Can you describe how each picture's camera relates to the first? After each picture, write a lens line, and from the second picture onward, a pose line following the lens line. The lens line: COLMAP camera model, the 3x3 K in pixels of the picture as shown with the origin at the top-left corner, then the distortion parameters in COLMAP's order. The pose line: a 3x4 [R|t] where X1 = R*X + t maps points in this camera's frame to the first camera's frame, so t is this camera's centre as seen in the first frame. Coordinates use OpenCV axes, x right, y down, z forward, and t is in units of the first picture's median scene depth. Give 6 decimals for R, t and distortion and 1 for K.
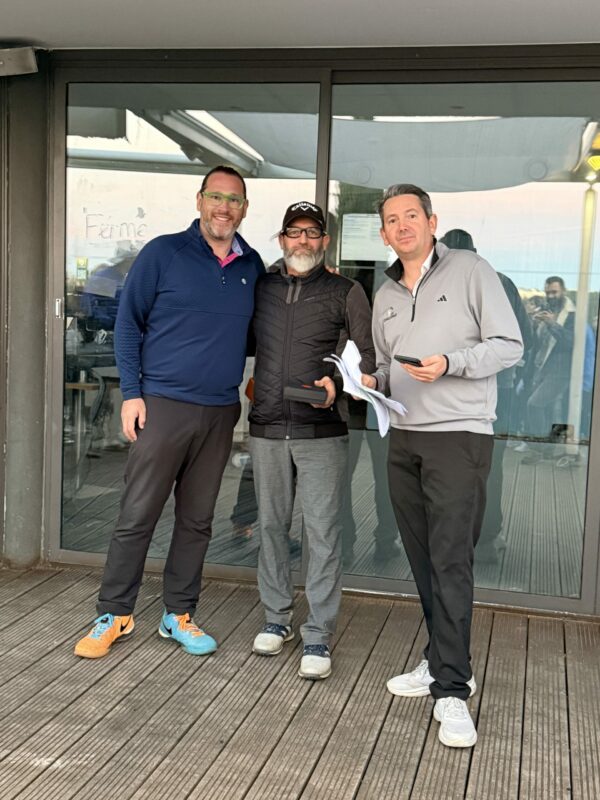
lens RADIAL K [[1044.9, 0, 300.0], [0, 1044.9, 400.0], [0, 0, 1]] dist [0.208537, -0.506207]
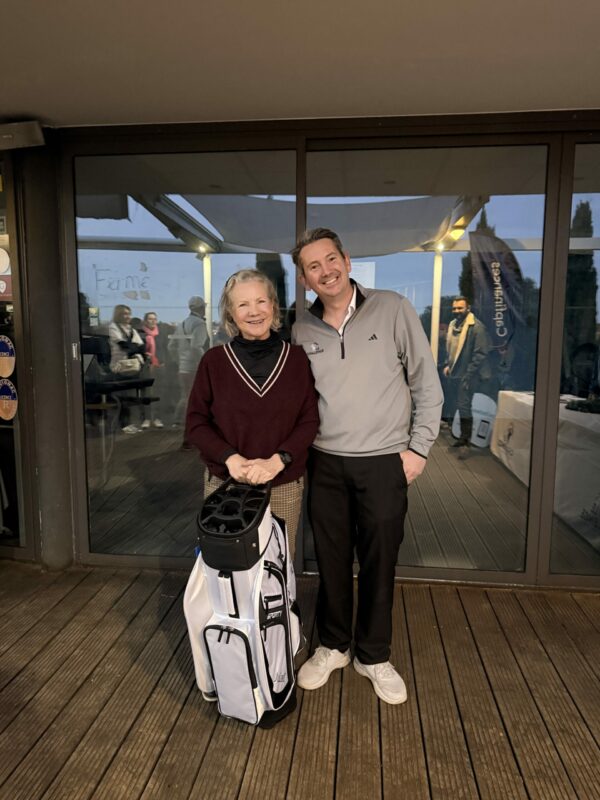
lens RADIAL K [[568.9, 0, 300.0], [0, 568.9, 400.0], [0, 0, 1]] dist [0.046228, -0.072685]
pose [[0.992562, -0.048680, 0.111583, -0.056899], [0.045505, 0.998488, 0.030824, -0.042451], [-0.112914, -0.025517, 0.993277, 0.349523]]
